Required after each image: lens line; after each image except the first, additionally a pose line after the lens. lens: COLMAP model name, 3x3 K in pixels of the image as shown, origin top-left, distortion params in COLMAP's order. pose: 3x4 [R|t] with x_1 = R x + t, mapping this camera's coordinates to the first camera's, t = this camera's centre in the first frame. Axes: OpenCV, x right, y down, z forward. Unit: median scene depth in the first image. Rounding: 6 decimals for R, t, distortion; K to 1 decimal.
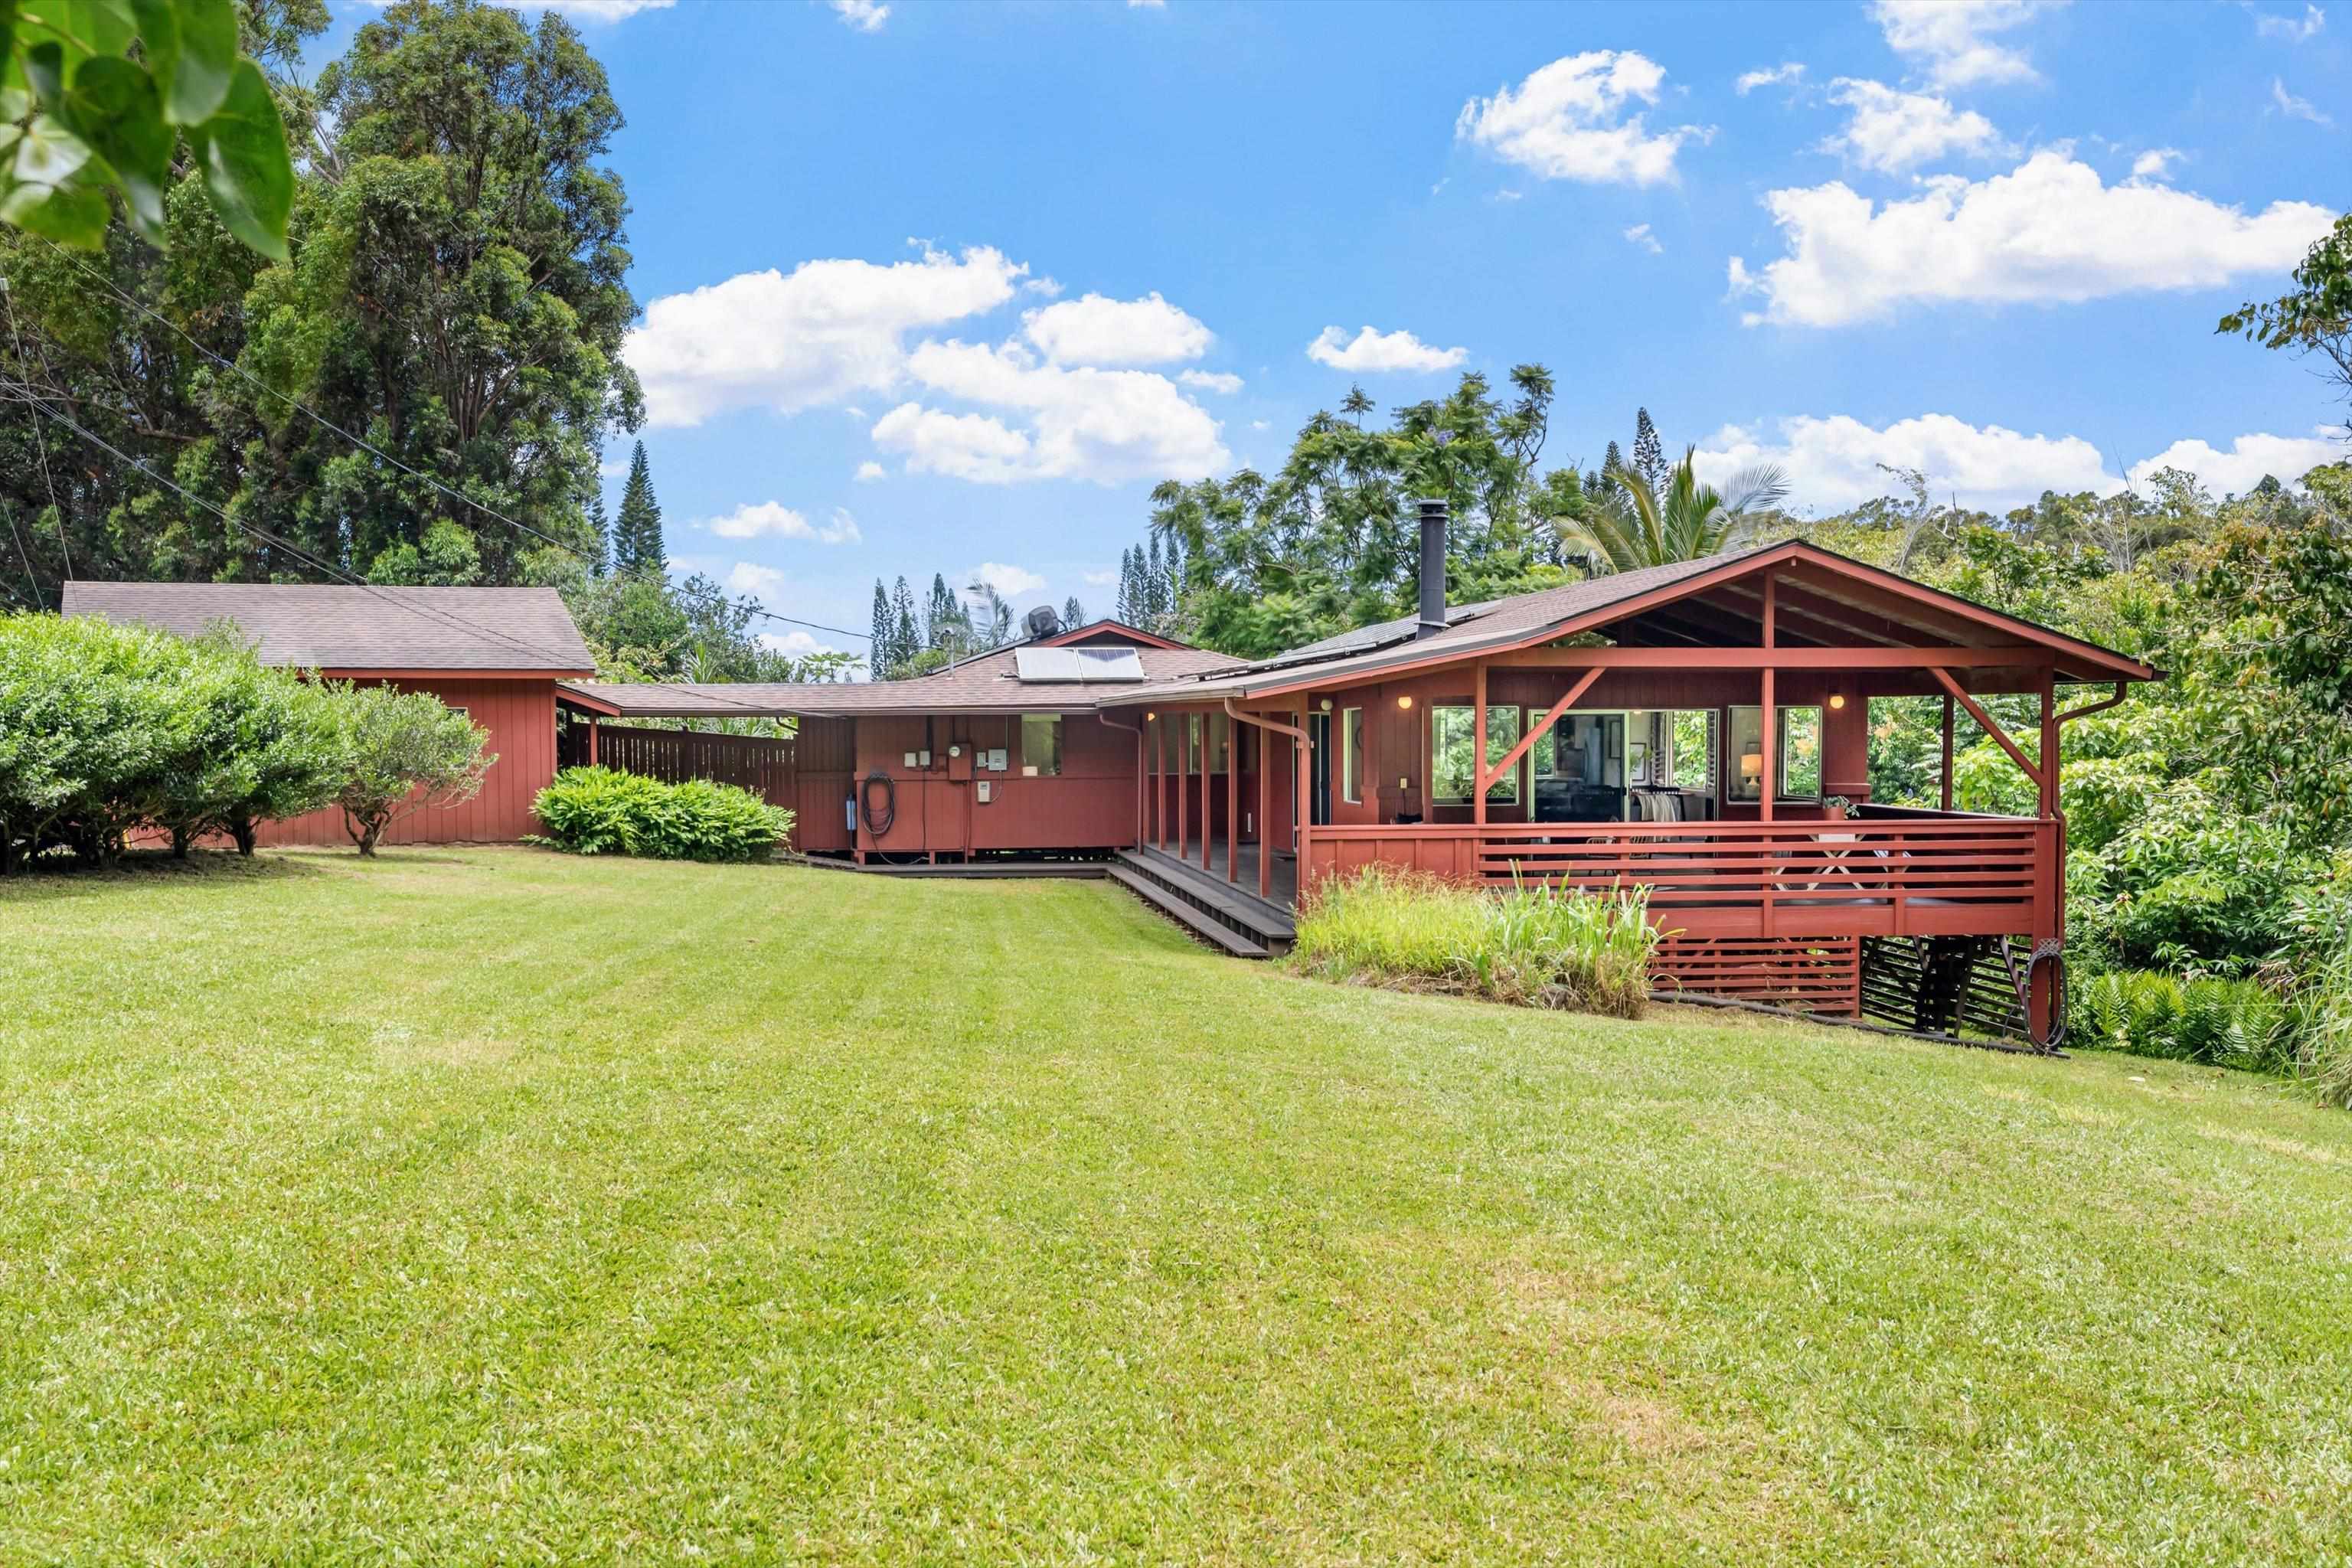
lens RADIAL K [[898.6, 0, 1175.9], [0, 898.6, 827.1], [0, 0, 1]] dist [-0.000122, 0.000128]
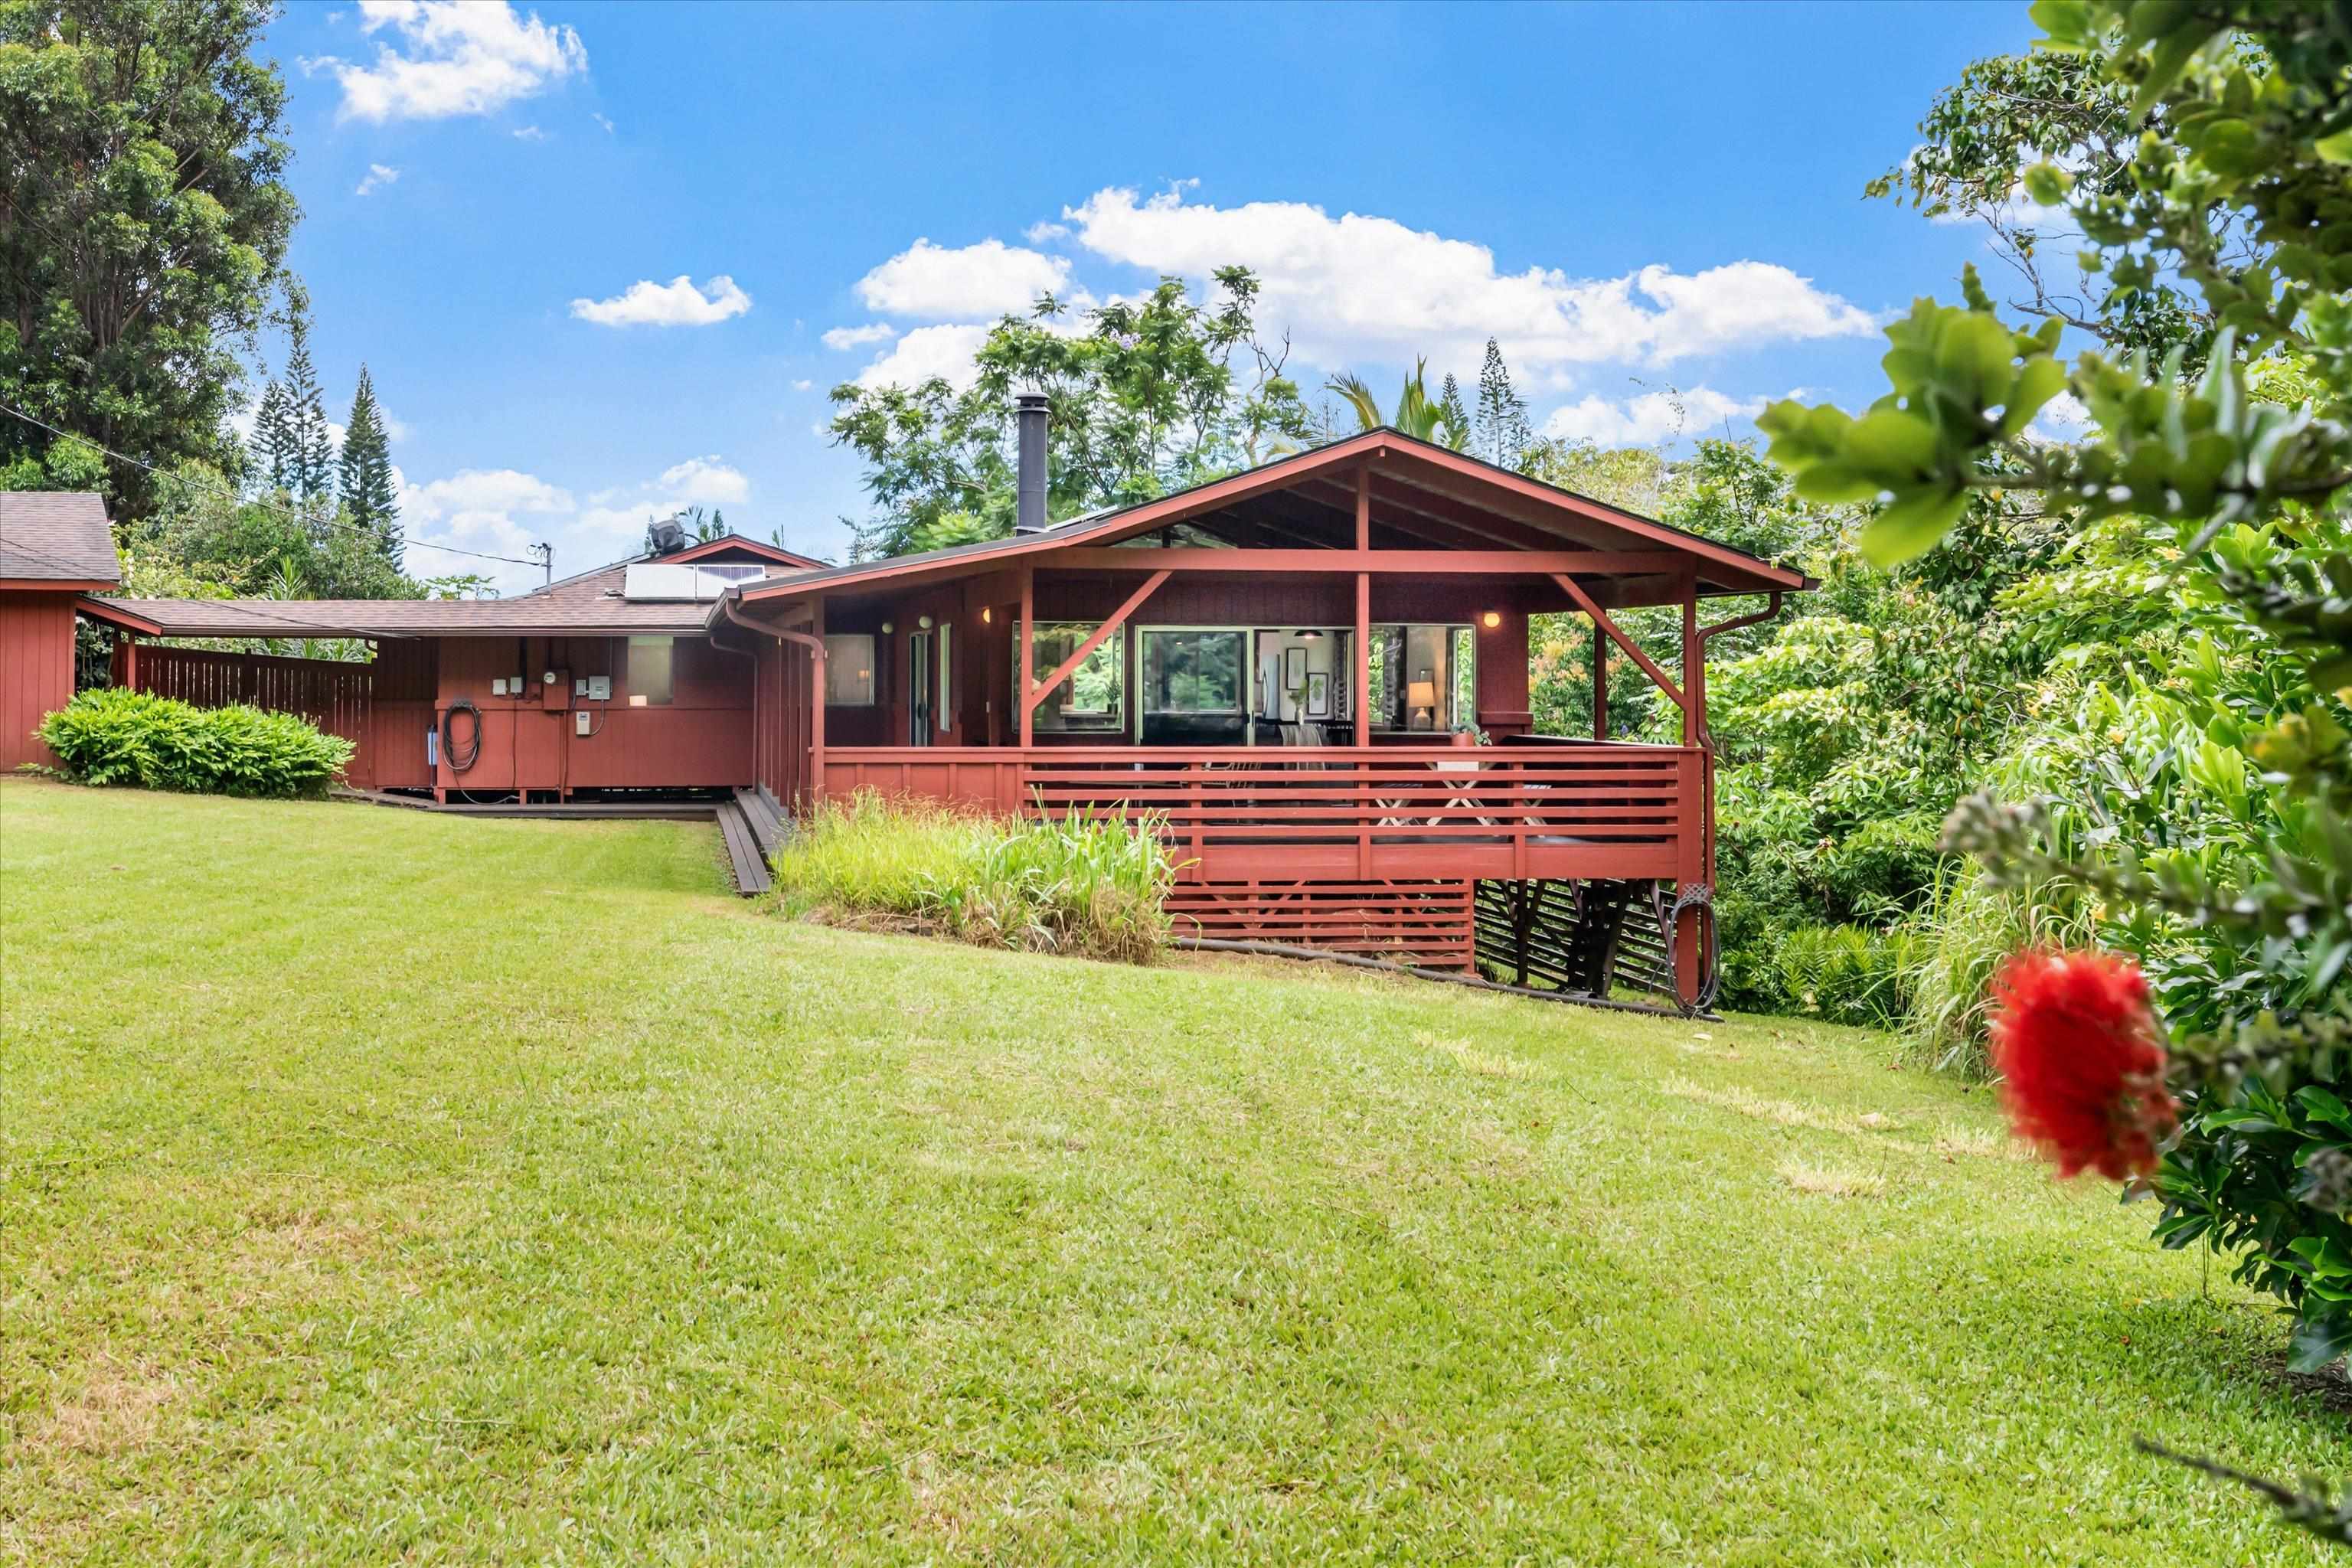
lens RADIAL K [[952.5, 0, 1176.0], [0, 952.5, 784.0], [0, 0, 1]] dist [0.000746, -0.000909]
pose [[0.999972, 0.004754, -0.005834, 0.415340], [-0.004927, 0.999541, -0.029885, 0.050634], [0.005689, 0.029913, 0.999536, 0.061853]]
